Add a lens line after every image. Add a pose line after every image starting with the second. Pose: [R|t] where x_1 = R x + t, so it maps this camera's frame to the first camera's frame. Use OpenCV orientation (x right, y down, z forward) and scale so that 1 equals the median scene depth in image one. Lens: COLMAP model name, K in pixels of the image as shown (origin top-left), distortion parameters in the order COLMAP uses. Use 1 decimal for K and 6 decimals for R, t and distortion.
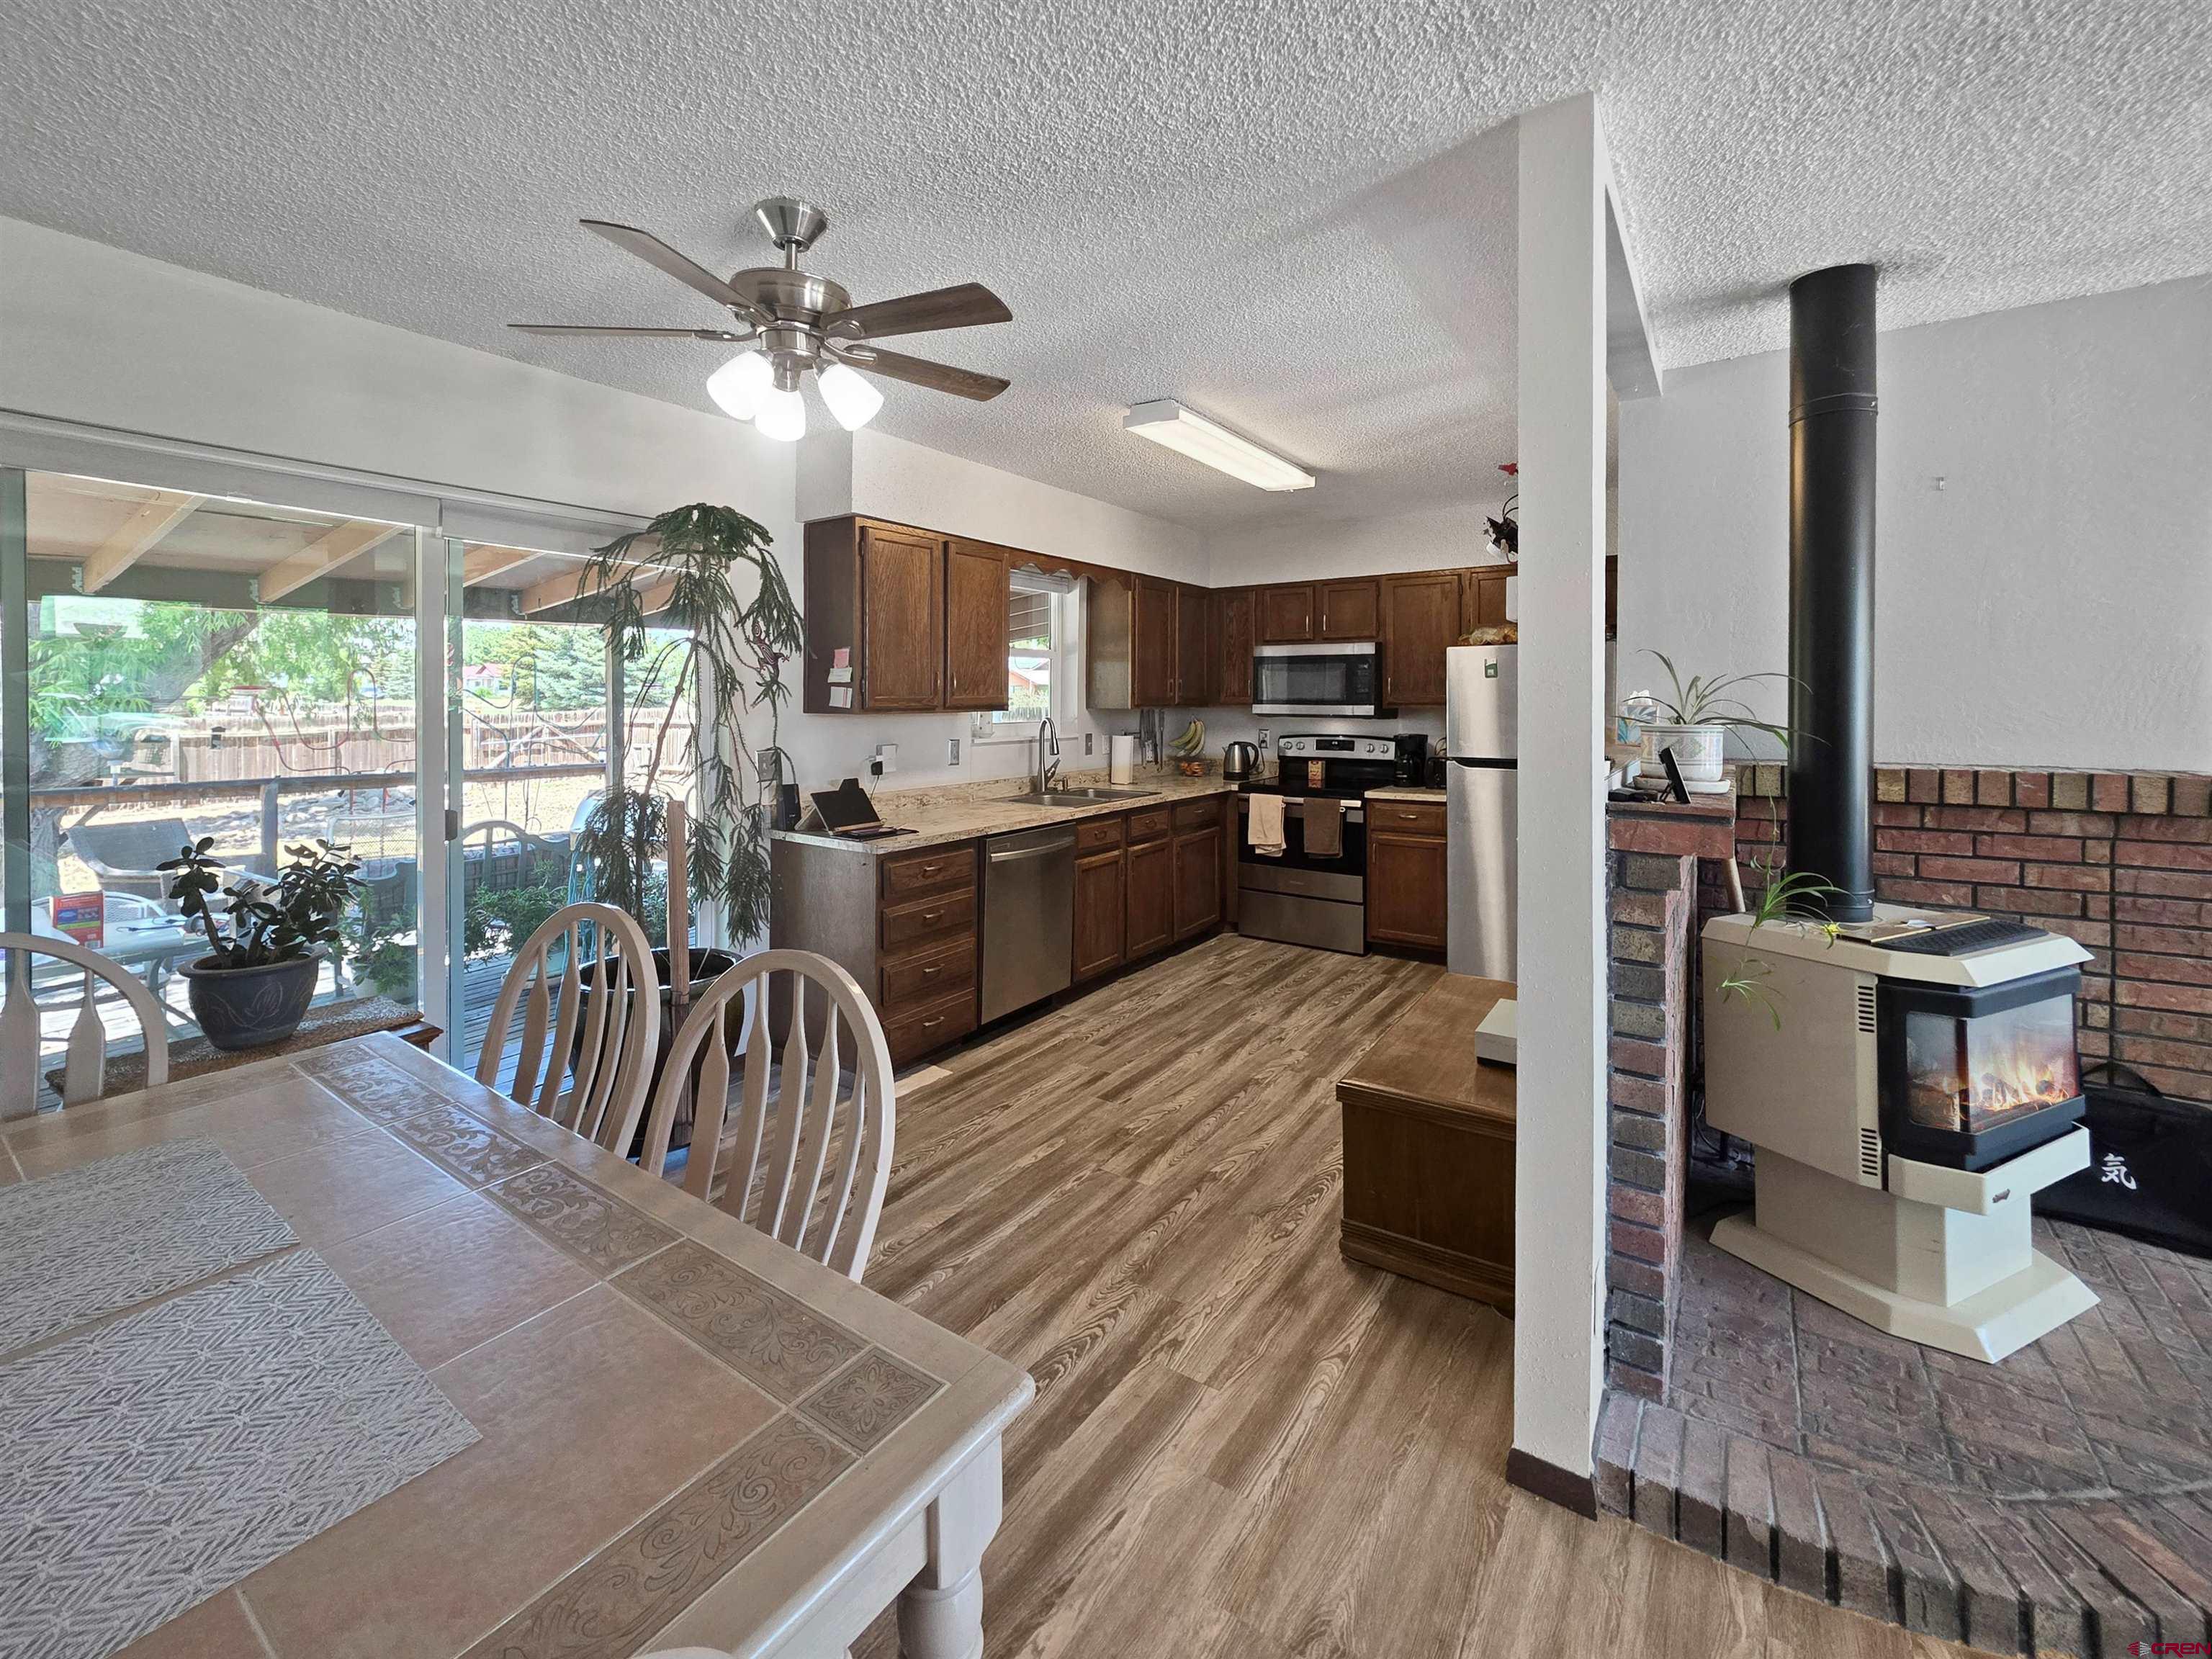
lens RADIAL K [[905.7, 0, 1103.4], [0, 905.7, 709.7], [0, 0, 1]] dist [0.001781, -0.000797]
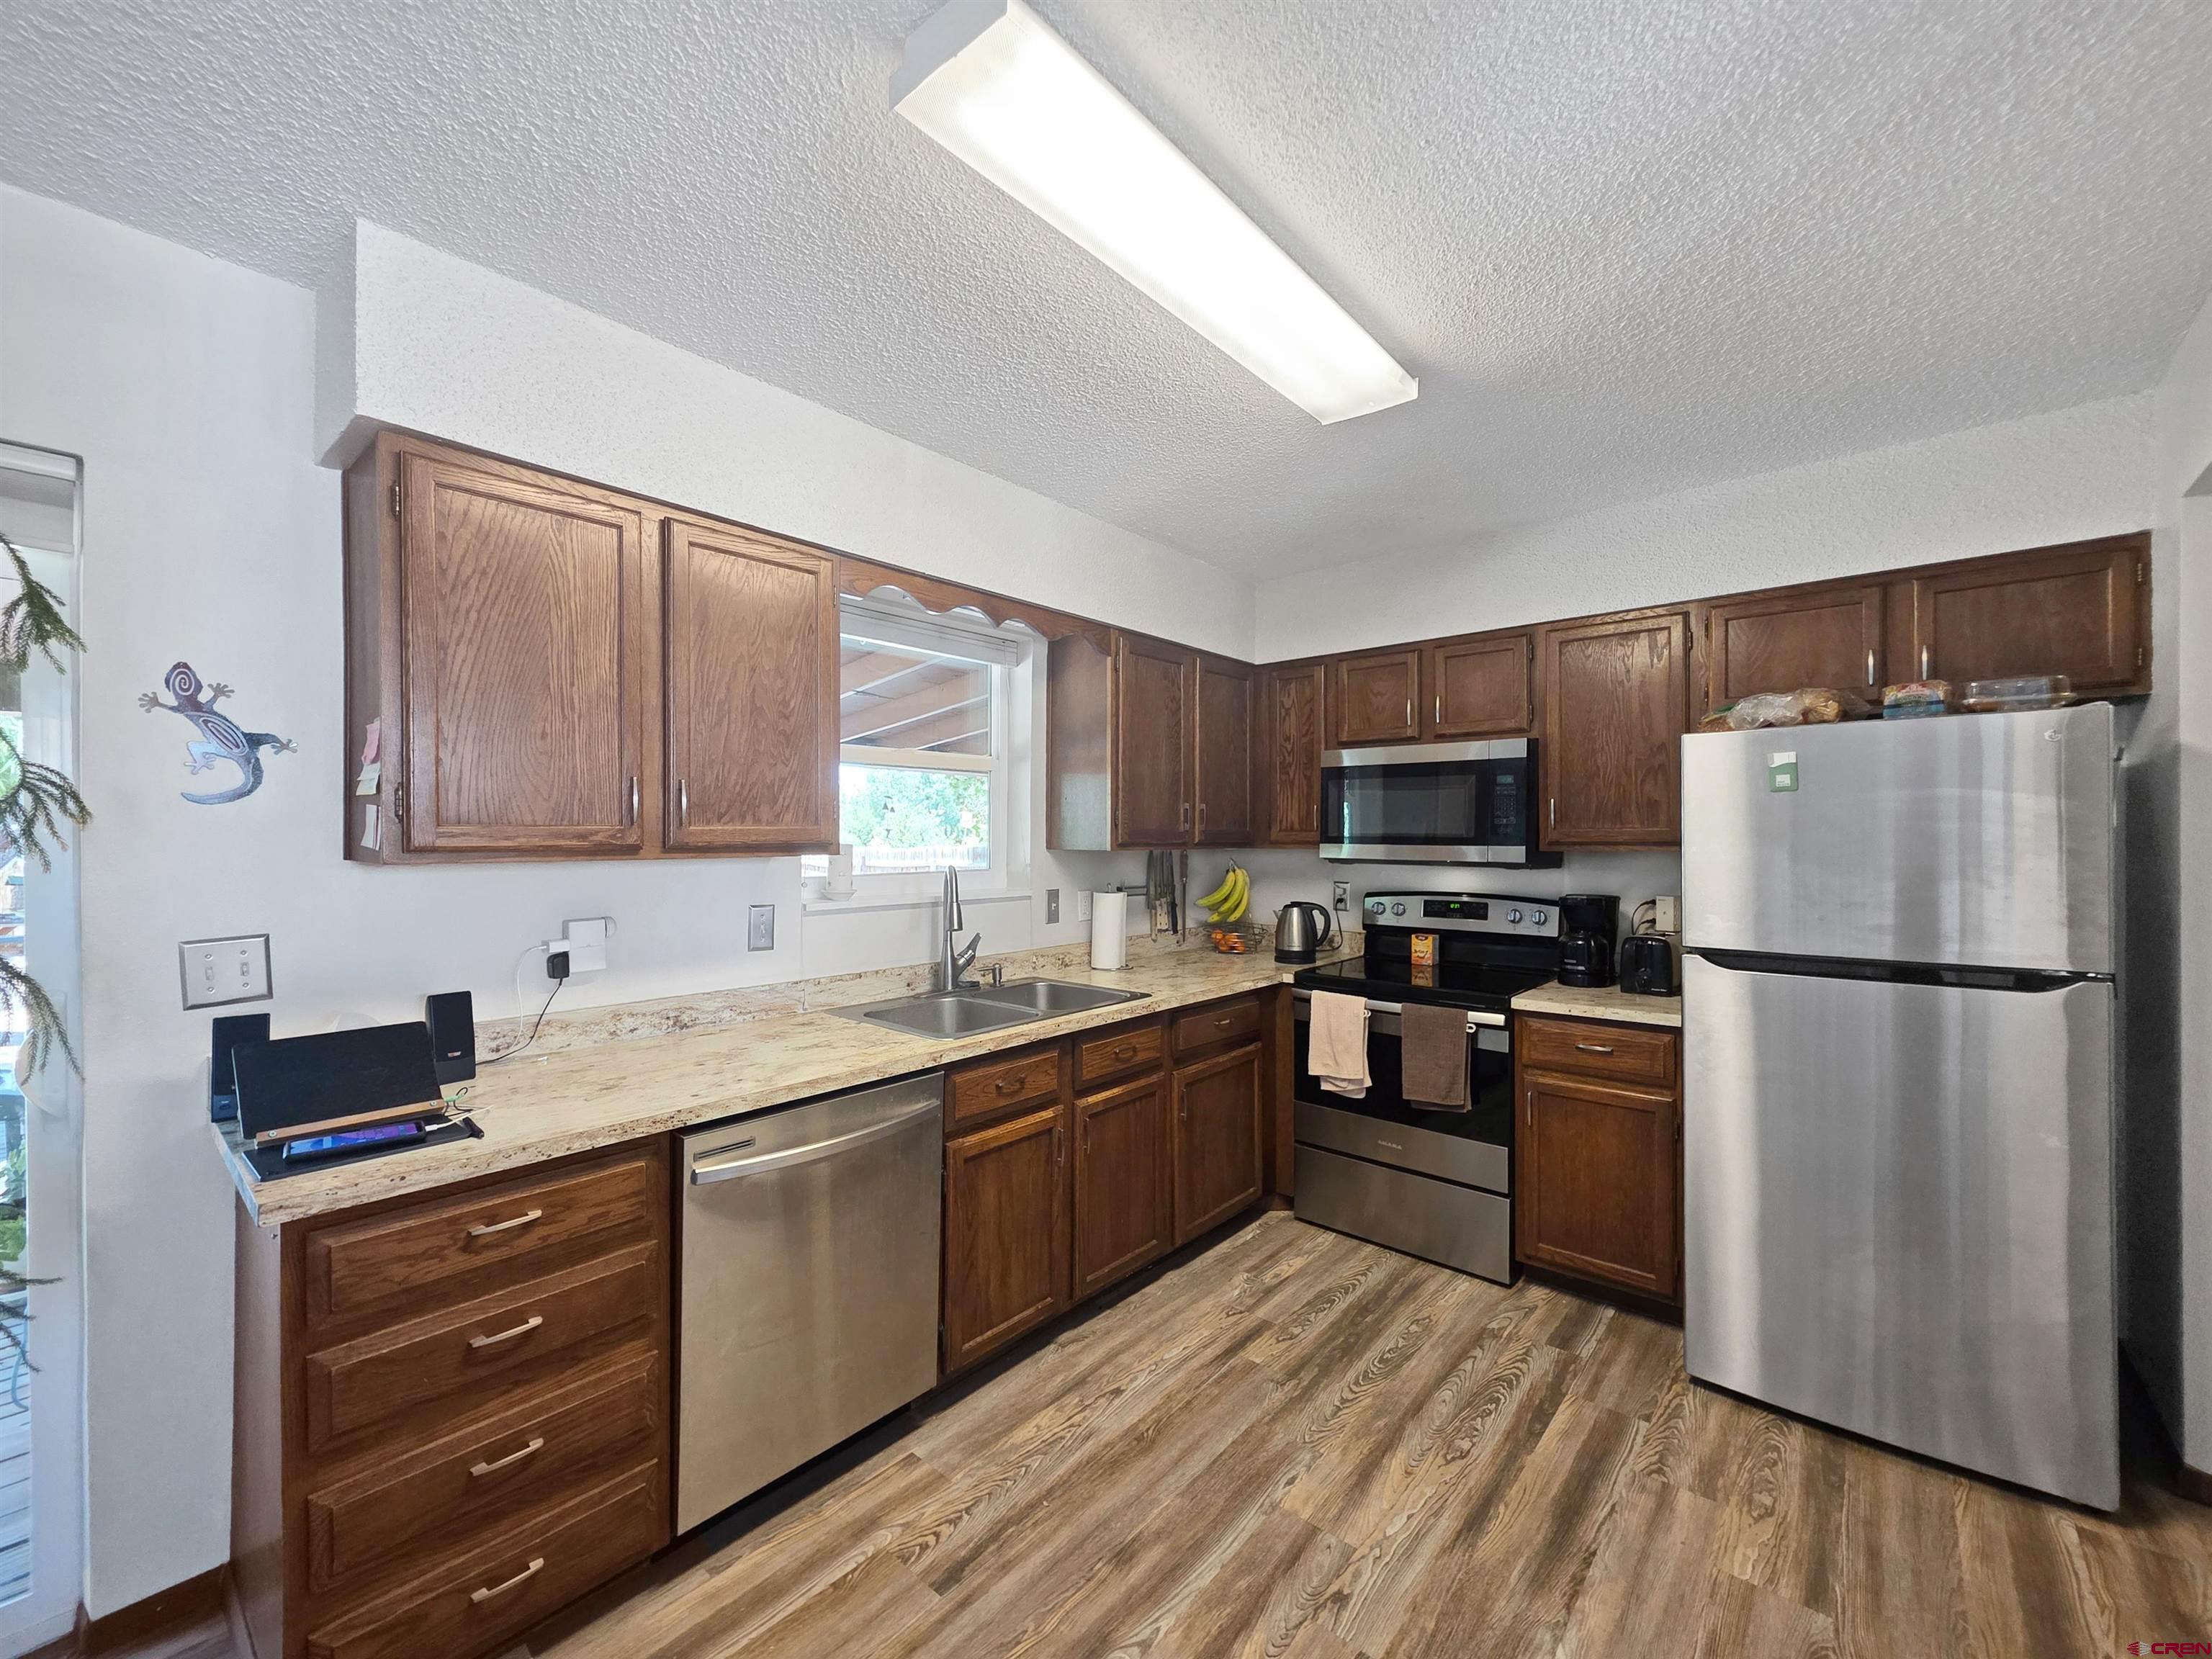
lens RADIAL K [[905.7, 0, 1121.4], [0, 905.7, 833.3], [0, 0, 1]] dist [0.001781, -0.000797]
pose [[0.995436, 0.001803, -0.095418, 0.094855], [-0.003291, 0.999875, -0.015445, -0.003115], [0.095378, 0.015688, 0.995317, 0.392097]]
